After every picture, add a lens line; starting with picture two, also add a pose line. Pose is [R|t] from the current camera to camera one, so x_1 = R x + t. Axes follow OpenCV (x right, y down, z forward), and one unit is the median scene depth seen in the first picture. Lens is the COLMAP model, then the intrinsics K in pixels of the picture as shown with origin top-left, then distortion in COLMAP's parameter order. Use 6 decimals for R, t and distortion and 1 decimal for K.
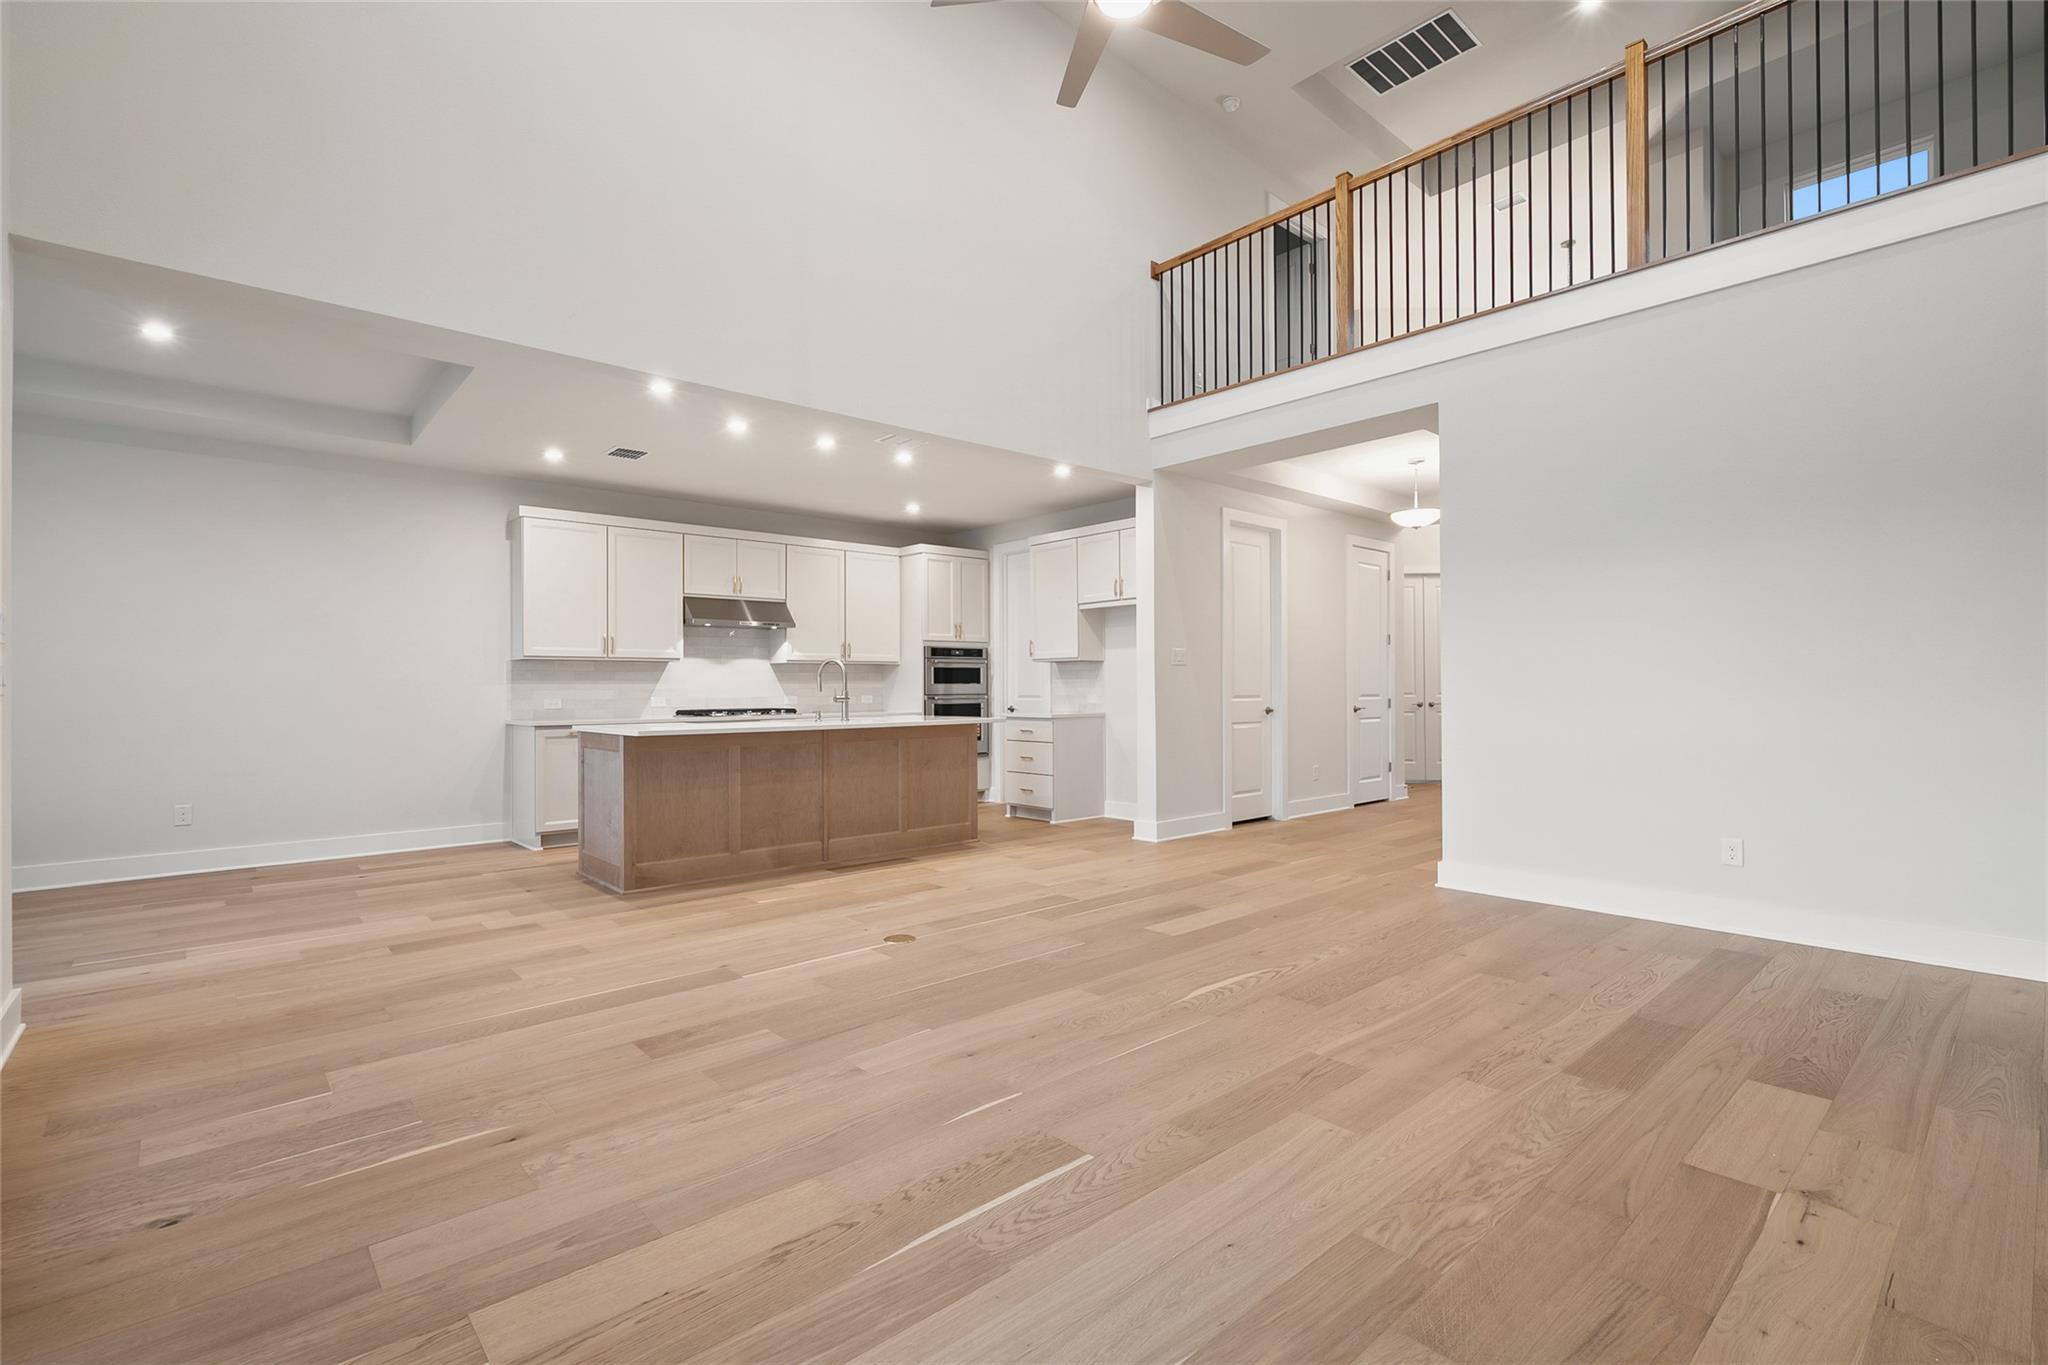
lens RADIAL K [[934.7, 0, 1016.4], [0, 934.7, 676.9], [0, 0, 1]] dist [-0.003982, 0.001143]
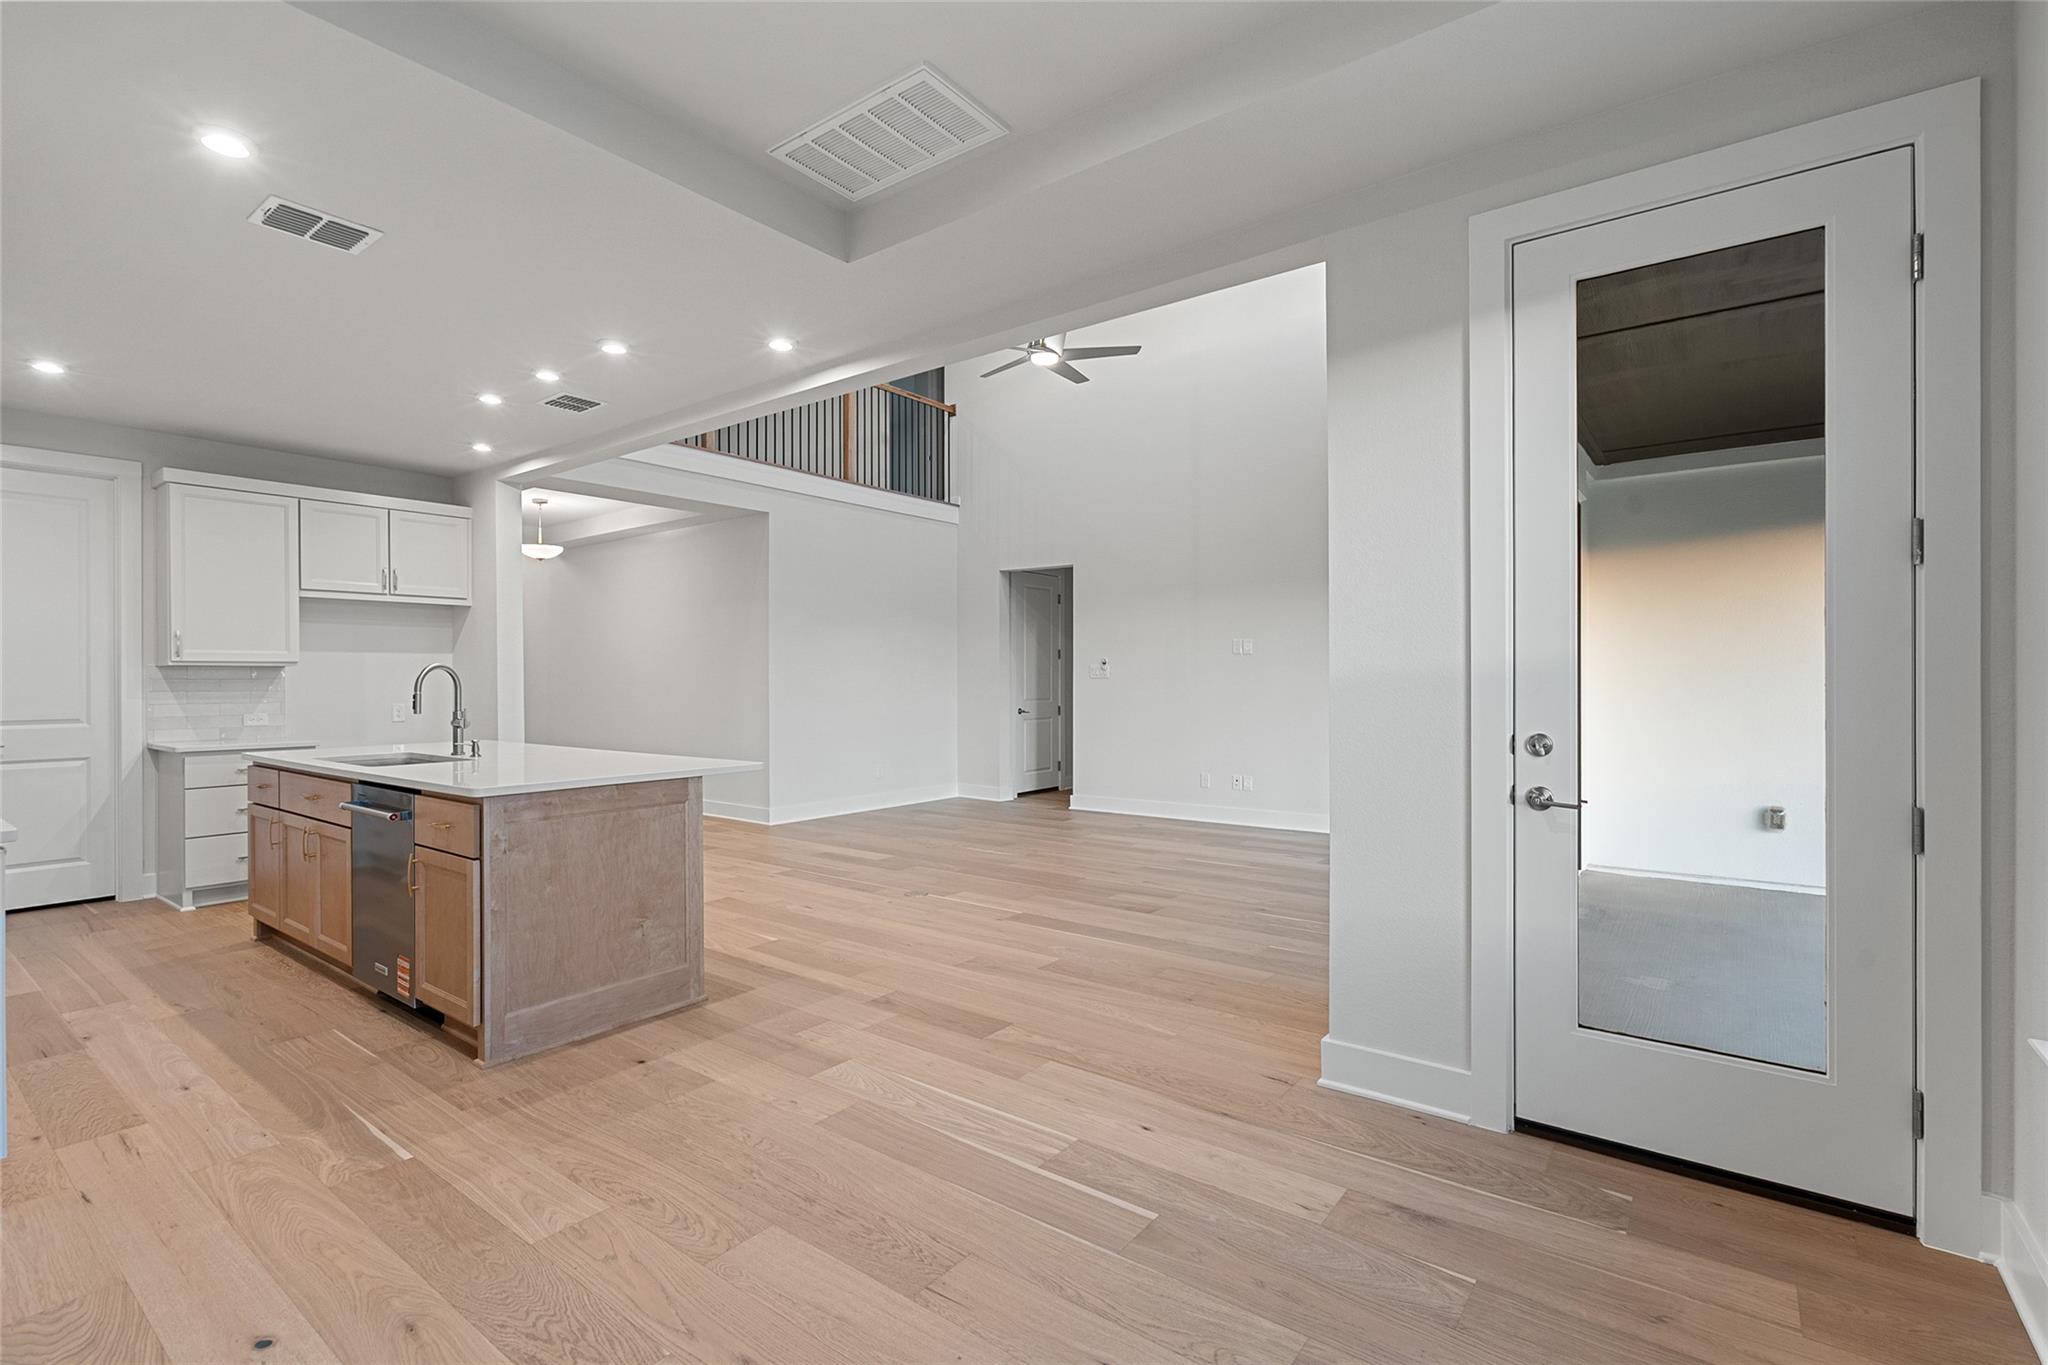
lens RADIAL K [[934.7, 0, 1034.0], [0, 934.7, 681.2], [0, 0, 1]] dist [-0.003982, 0.001143]
pose [[-0.208392, 0.008902, 0.978005, -0.776637], [-0.005536, 0.999932, -0.010281, -0.001847], [-0.978030, -0.007556, -0.208328, 0.601329]]
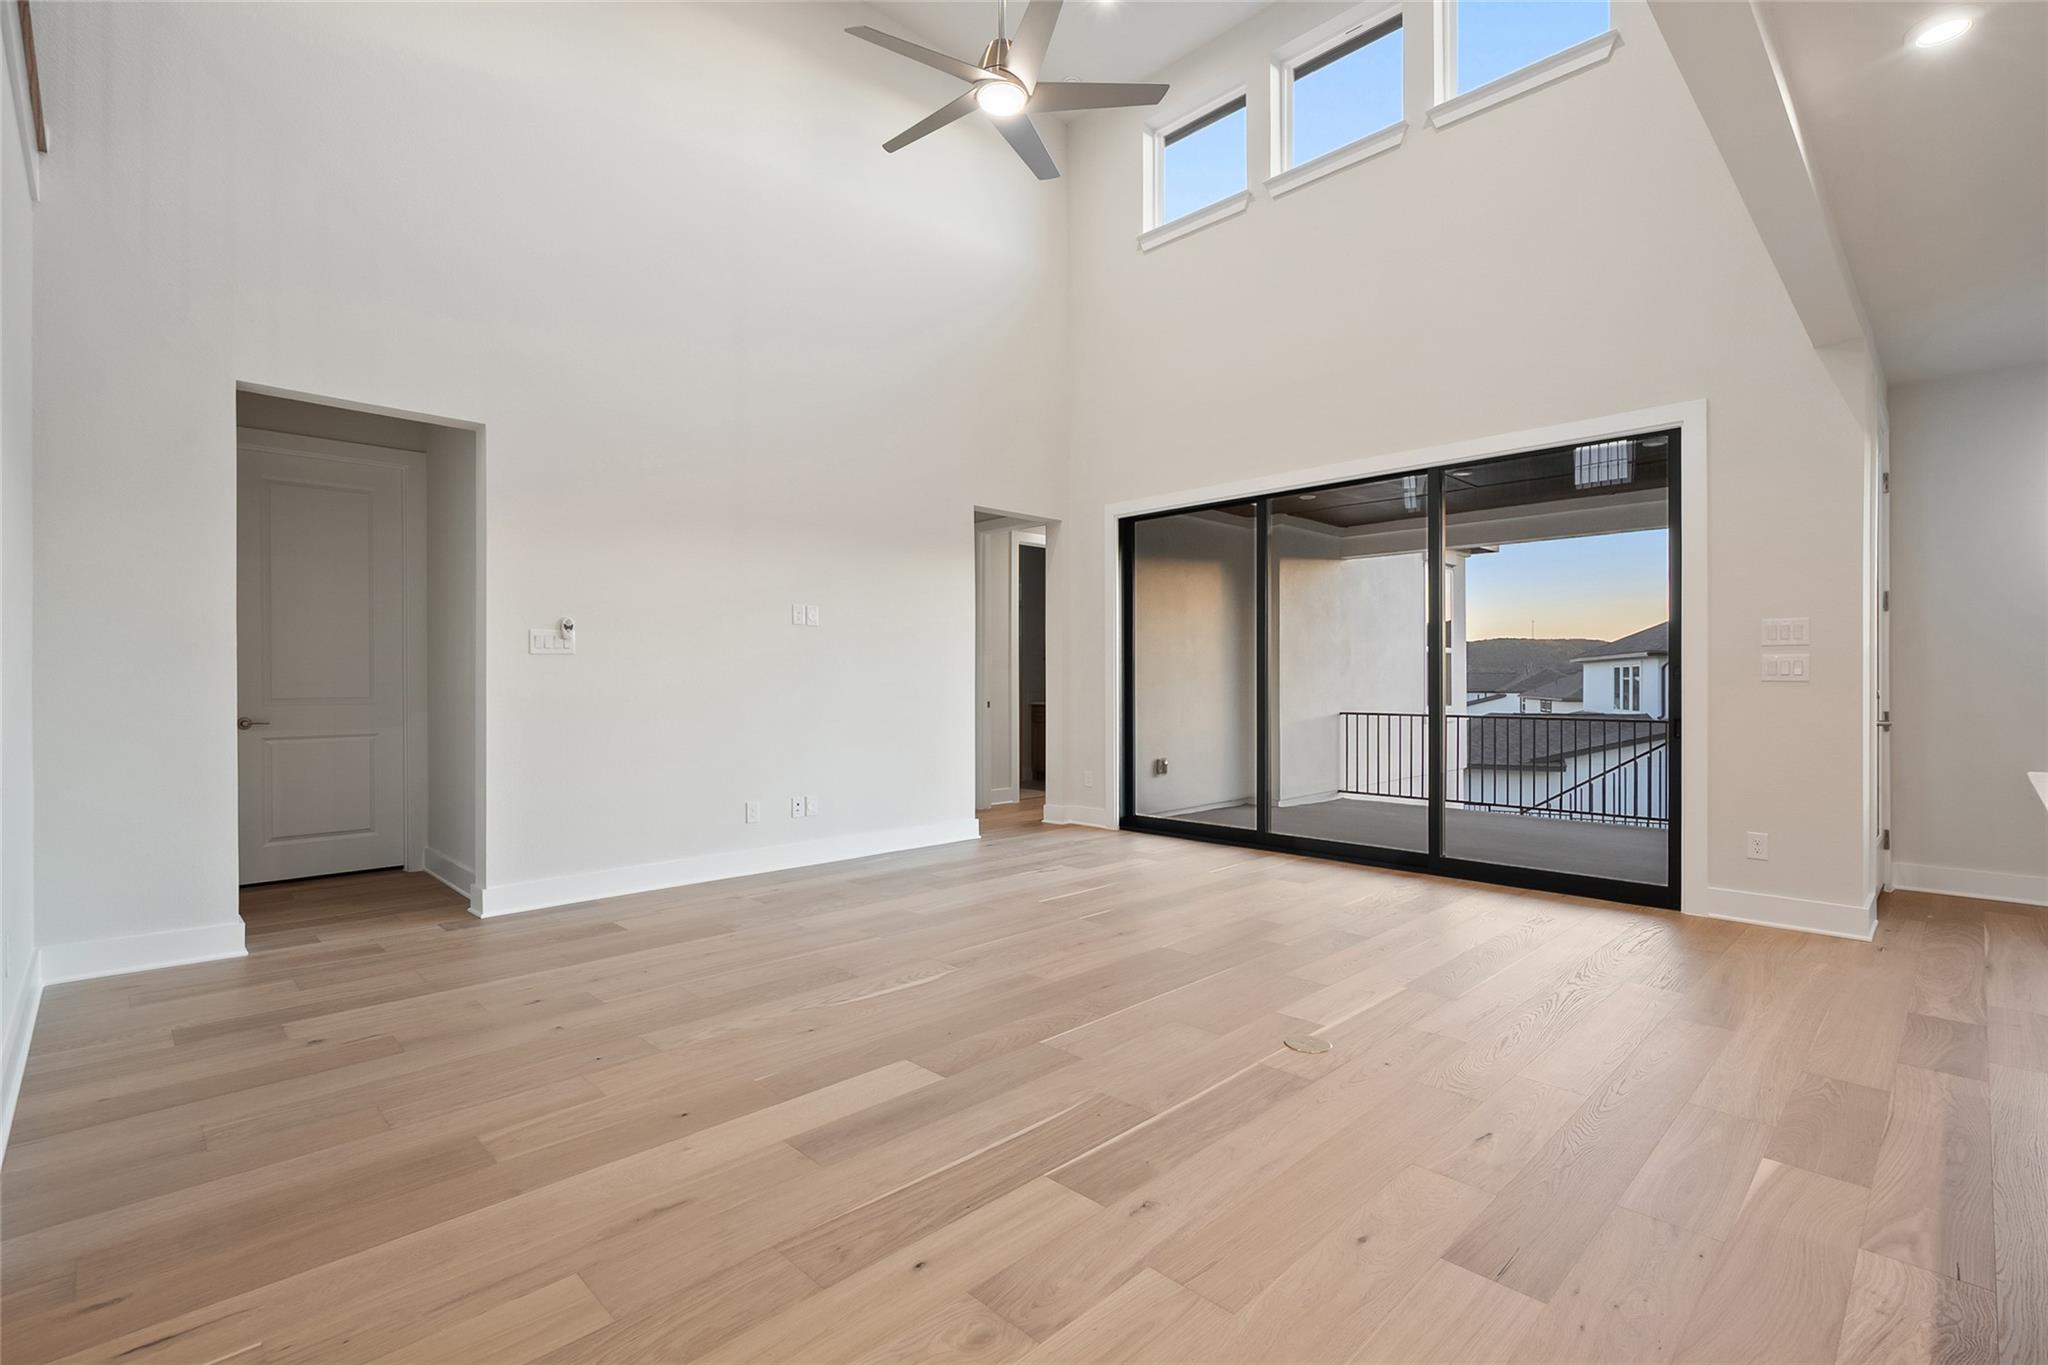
lens RADIAL K [[934.7, 0, 1018.0], [0, 934.7, 686.7], [0, 0, 1]] dist [-0.003982, 0.001143]
pose [[-0.998563, 0.009745, -0.052693, 0.066809], [0.009900, 0.999947, -0.002683, 0.008080], [0.052664, -0.003201, -0.998607, 0.907160]]
